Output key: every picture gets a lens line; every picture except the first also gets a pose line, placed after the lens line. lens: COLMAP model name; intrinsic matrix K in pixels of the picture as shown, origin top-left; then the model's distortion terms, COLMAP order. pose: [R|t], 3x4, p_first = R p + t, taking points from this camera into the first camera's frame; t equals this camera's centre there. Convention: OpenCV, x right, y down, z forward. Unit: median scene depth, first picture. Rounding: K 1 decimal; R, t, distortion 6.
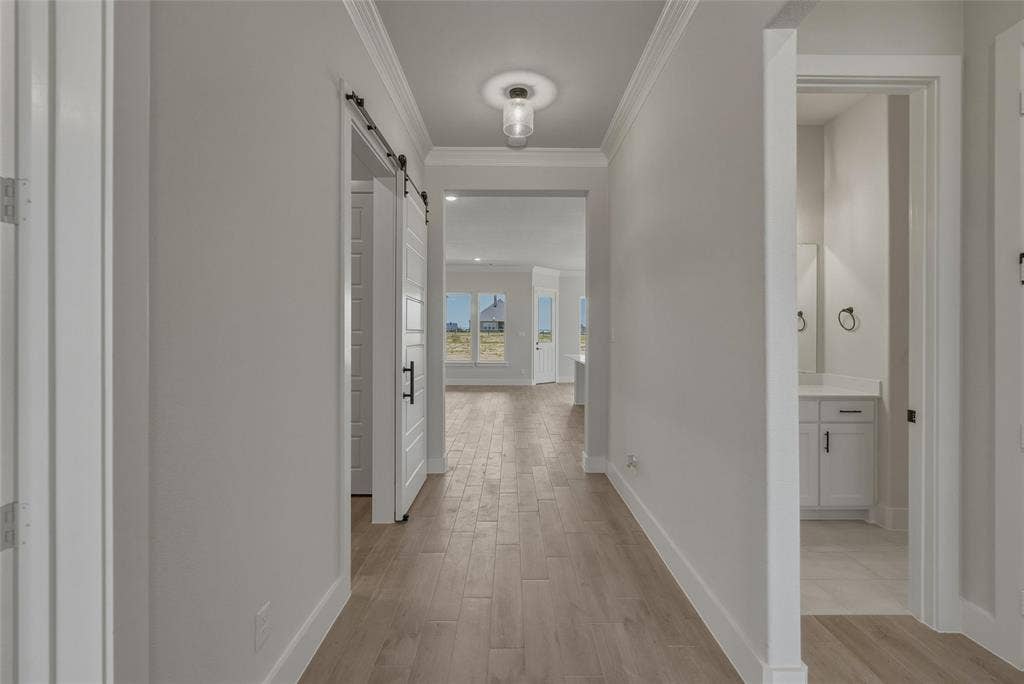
lens RADIAL K [[445.2, 0, 513.9], [0, 445.2, 335.2], [0, 0, 1]] dist [-0.001071, -0.000128]
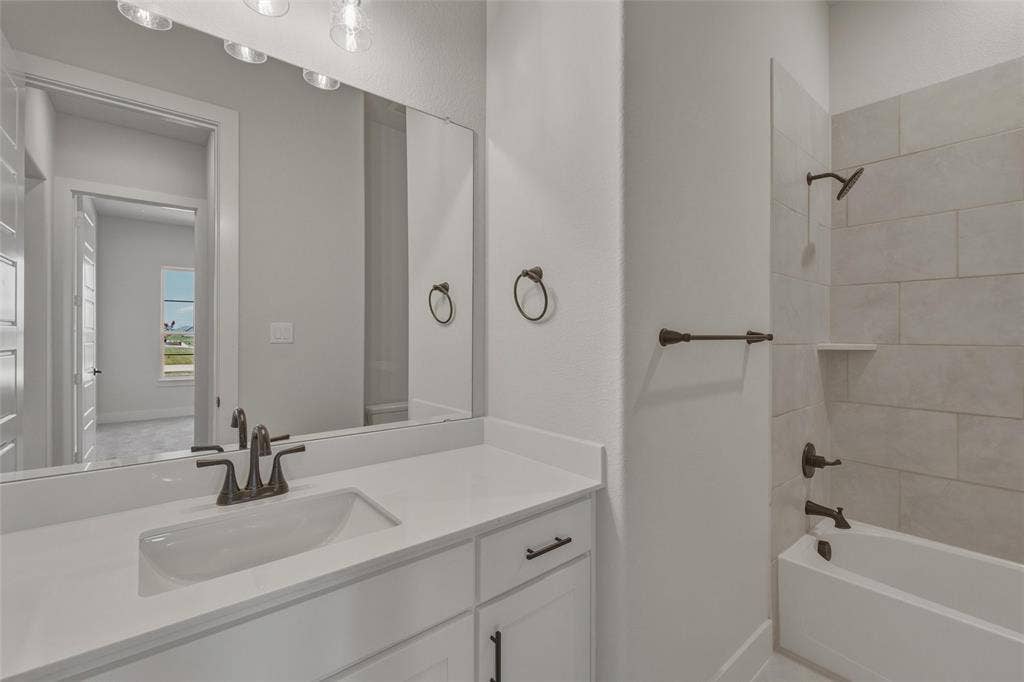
lens RADIAL K [[443.1, 0, 513.6], [0, 443.1, 316.3], [0, 0, 1]] dist [-0.002328, -0.000515]
pose [[0.776459, 0.023296, 0.629737, 0.469208], [0.001627, 0.999239, -0.038971, 0.000982], [-0.630165, 0.031284, 0.775831, 0.682056]]
